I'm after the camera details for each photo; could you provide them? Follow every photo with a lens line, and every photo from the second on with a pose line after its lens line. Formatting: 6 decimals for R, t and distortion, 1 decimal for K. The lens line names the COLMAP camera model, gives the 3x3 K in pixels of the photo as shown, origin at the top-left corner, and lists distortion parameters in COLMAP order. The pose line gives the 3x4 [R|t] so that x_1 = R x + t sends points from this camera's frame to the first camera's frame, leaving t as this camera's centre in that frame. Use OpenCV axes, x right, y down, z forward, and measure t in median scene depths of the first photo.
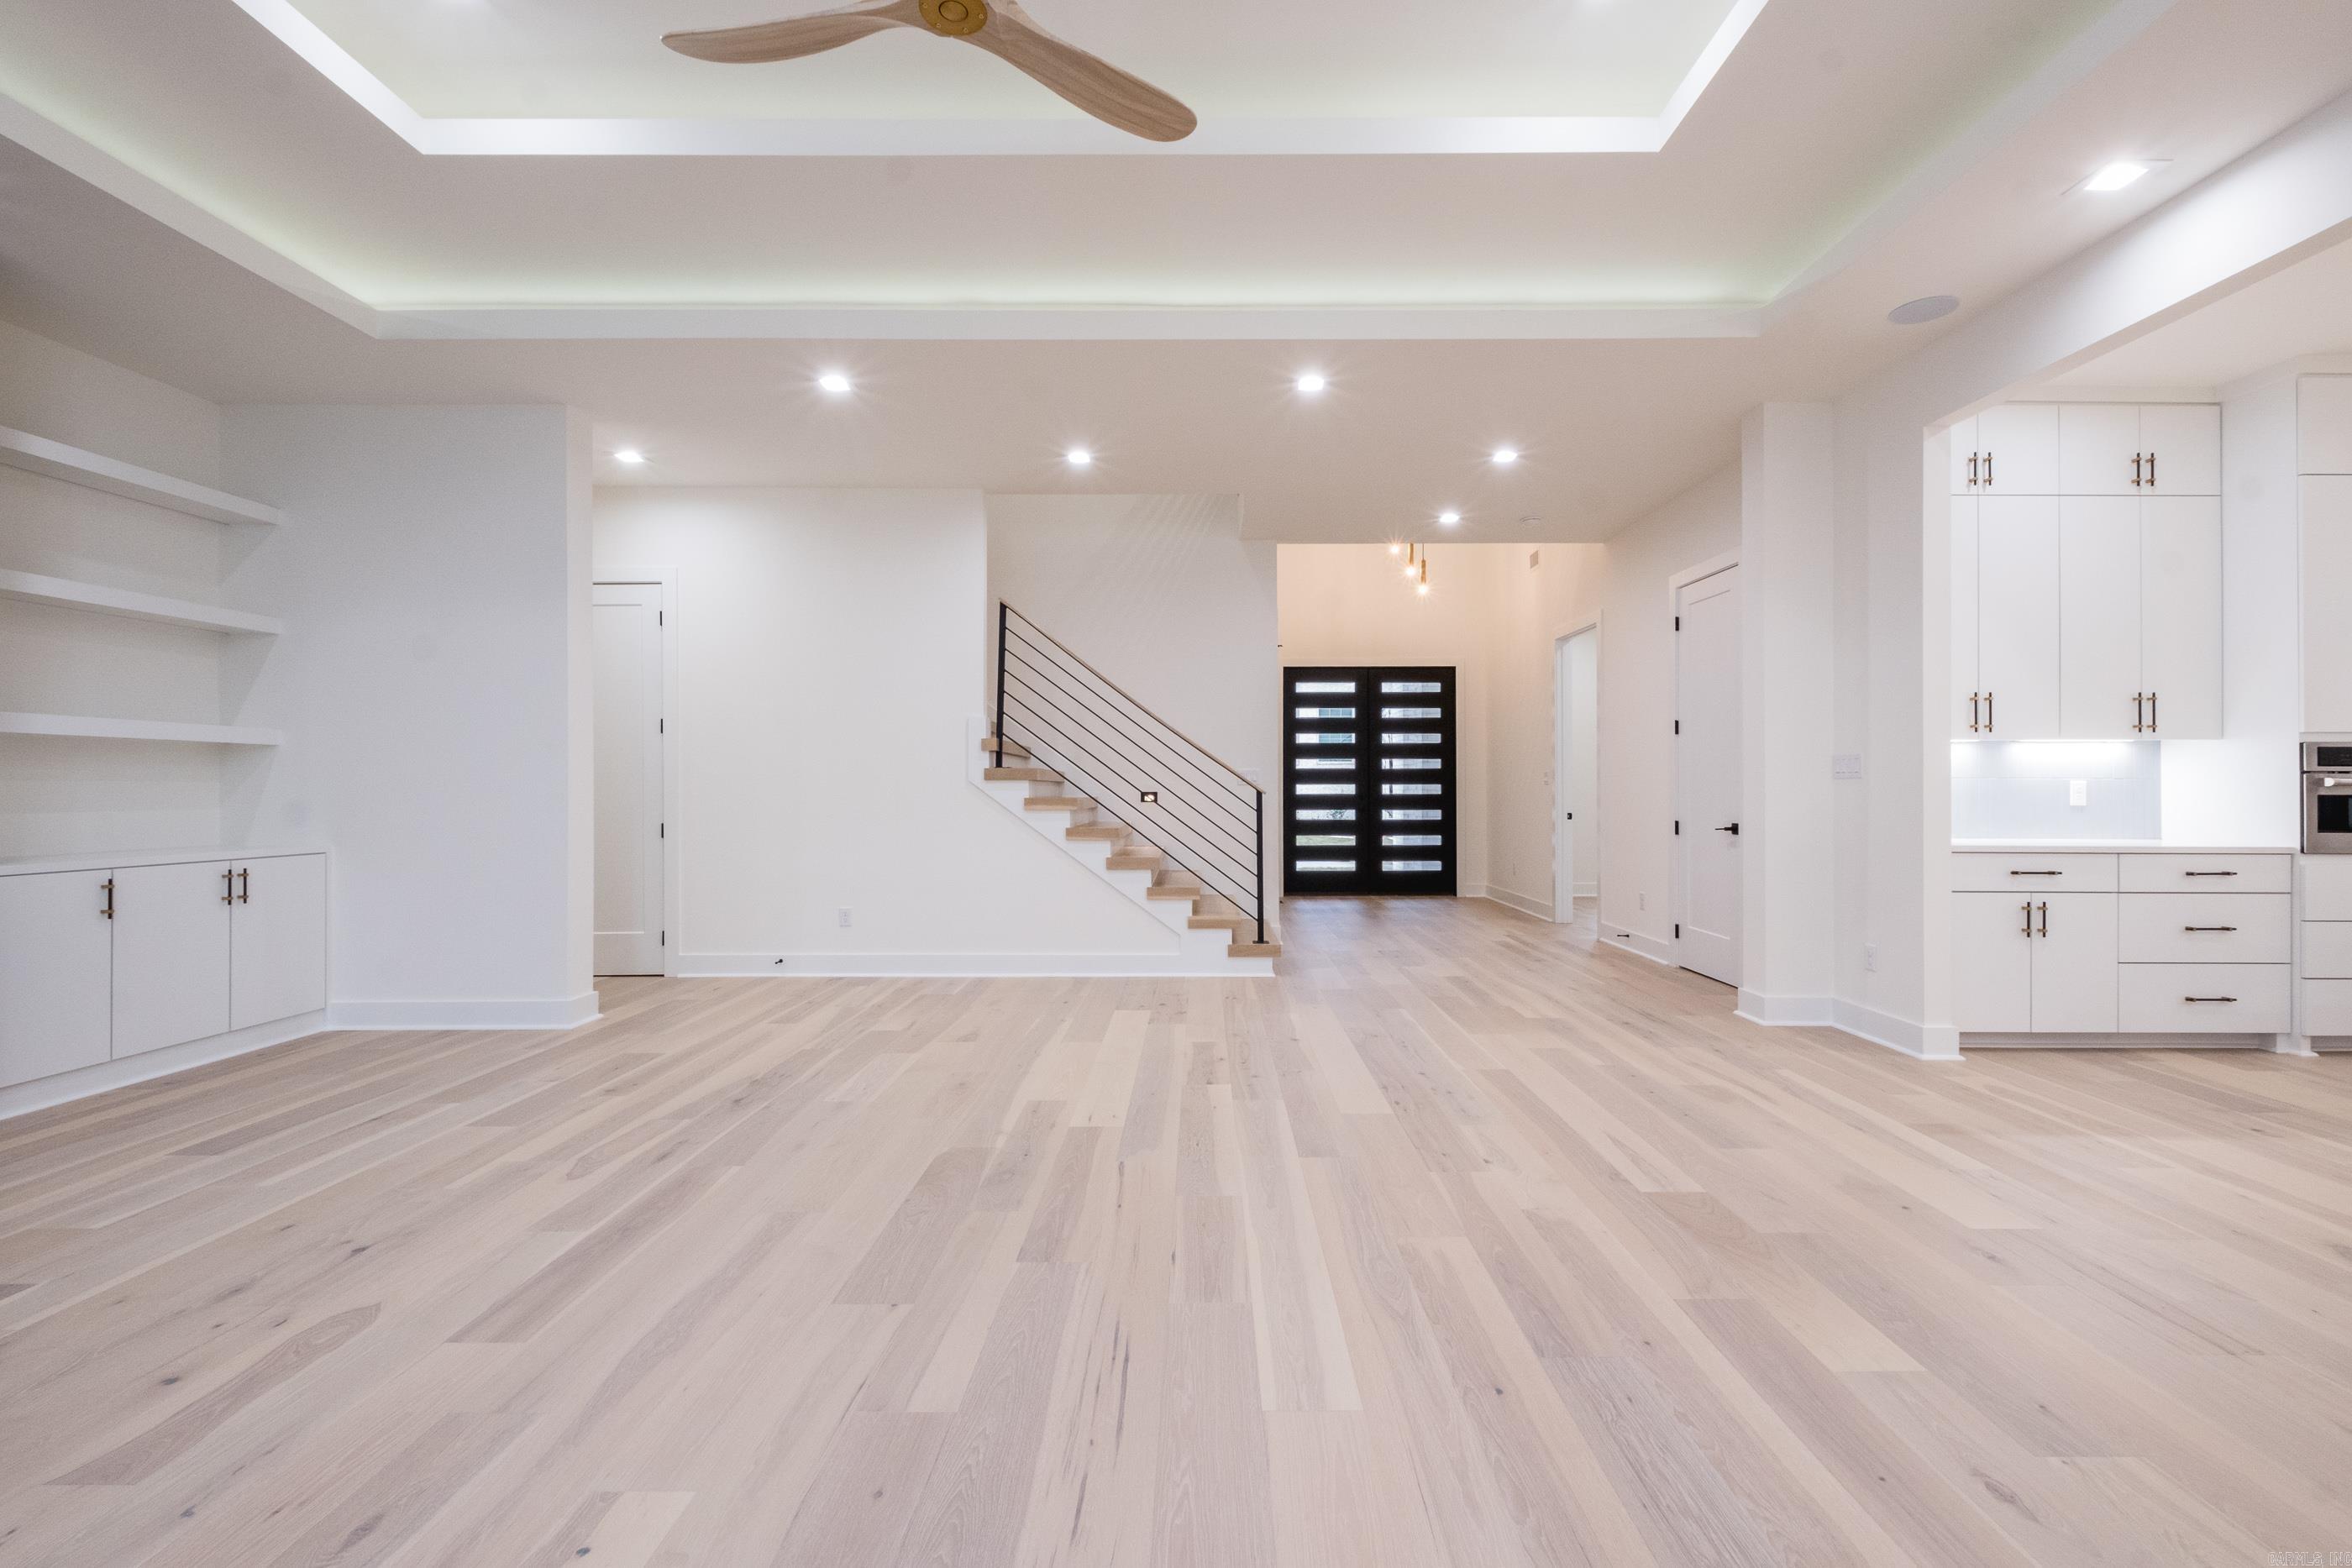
lens RADIAL K [[1023.3, 0, 1232.6], [0, 1023.3, 783.0], [0, 0, 1]] dist [-0.002707, 0.000735]
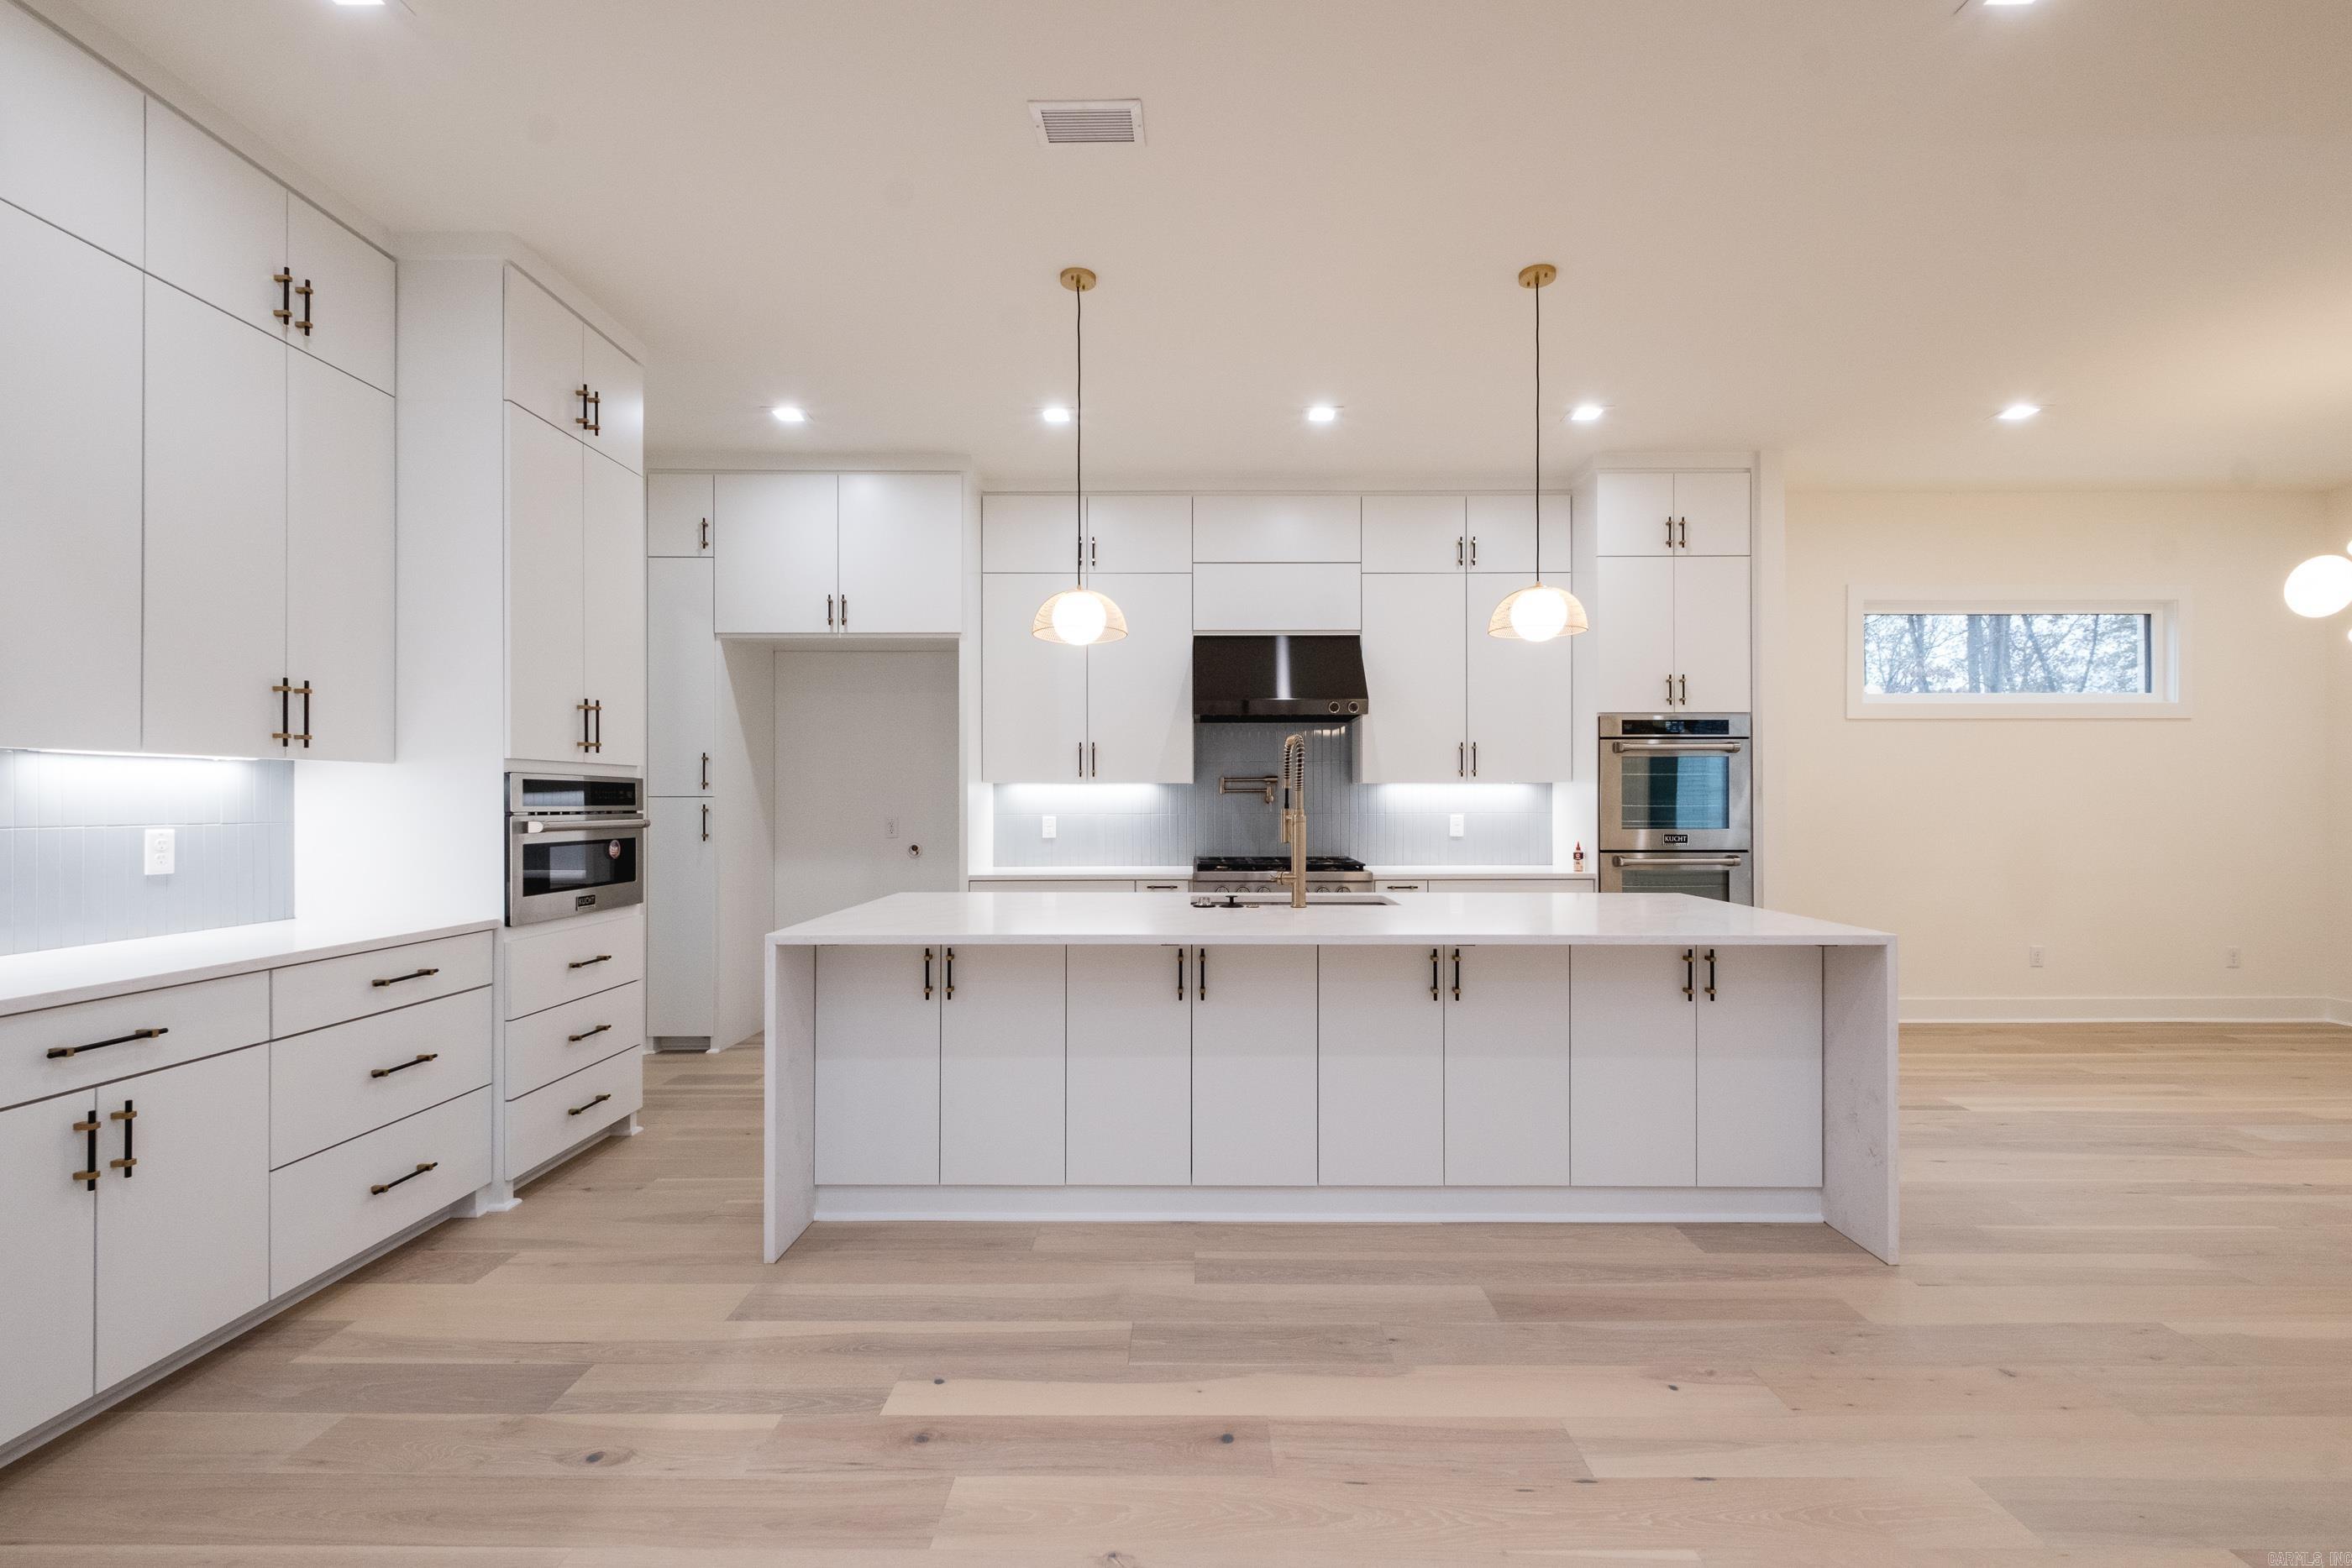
lens RADIAL K [[1023.3, 0, 1182.3], [0, 1023.3, 791.4], [0, 0, 1]] dist [-0.002707, 0.000735]
pose [[0.017868, 0.009076, 0.999799, 0.337206], [0.002158, 0.999956, -0.009116, -0.018422], [-0.999838, 0.002321, 0.017848, 0.511927]]
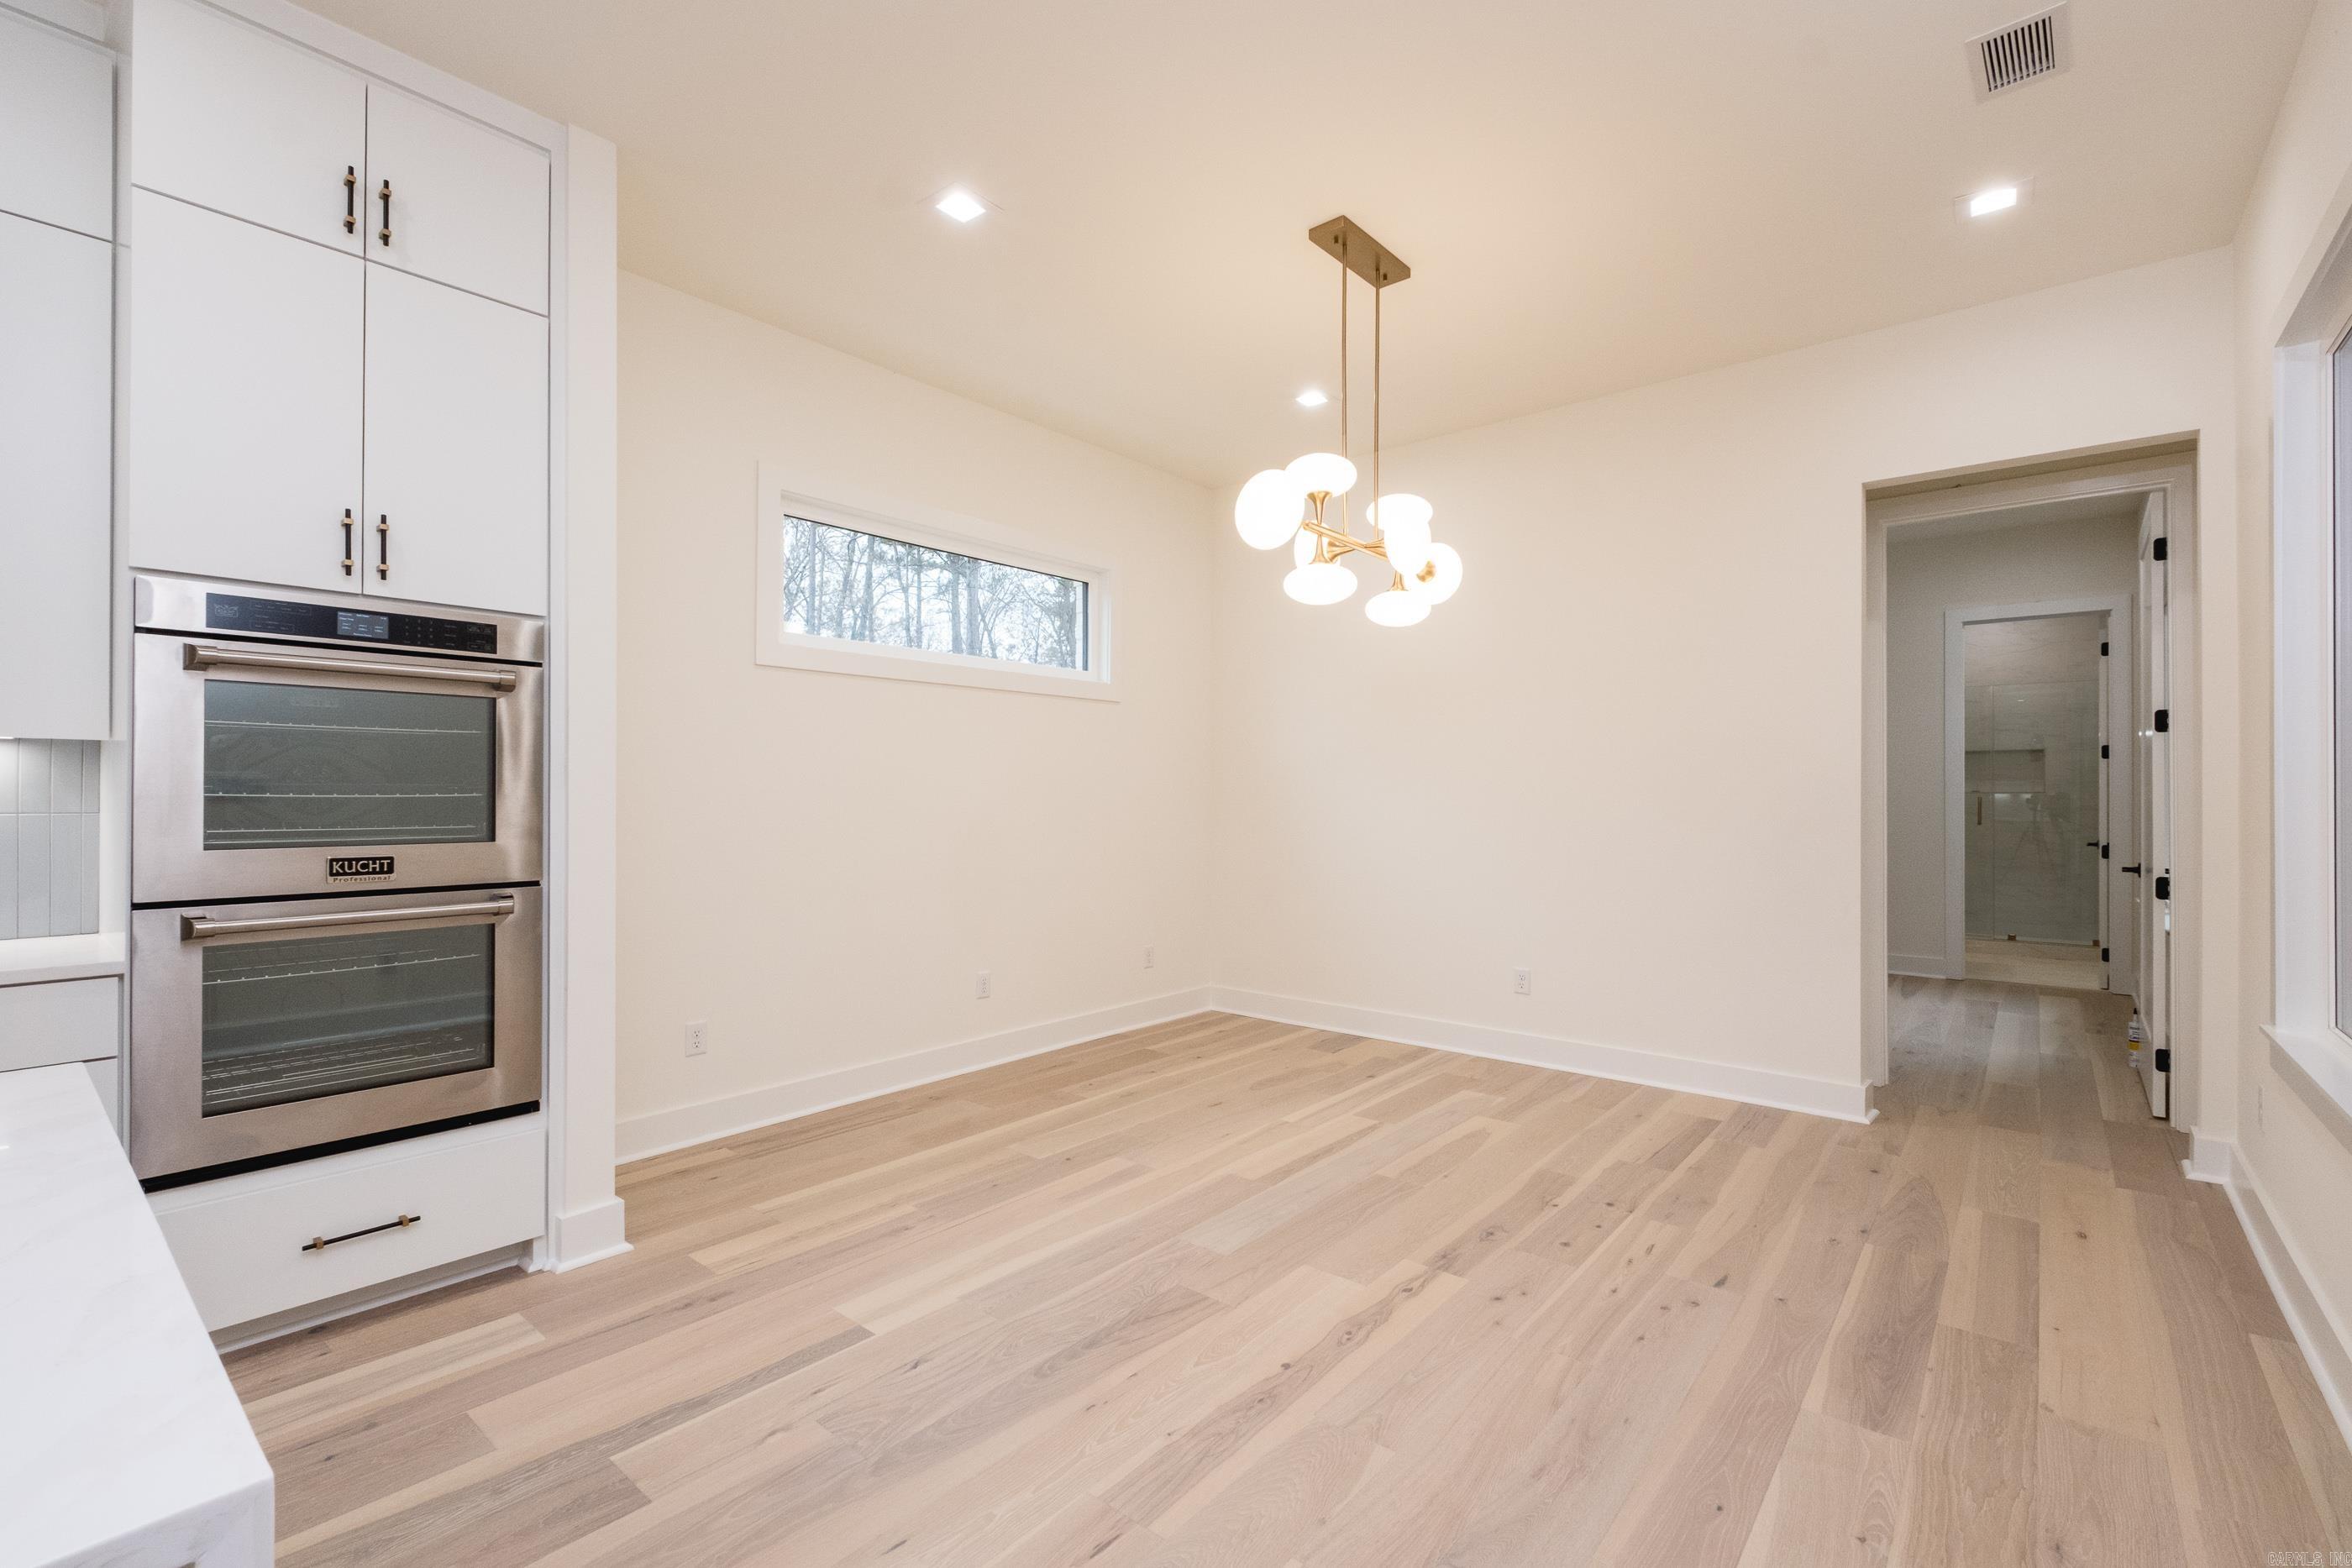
lens RADIAL K [[1023.3, 0, 1180.3], [0, 1023.3, 793.7], [0, 0, 1]] dist [-0.002707, 0.000735]
pose [[-0.752728, 0.003613, 0.658322, 0.818475], [0.002581, 0.999993, -0.002537, -0.010052], [-0.658326, -0.000210, -0.752733, 0.103475]]
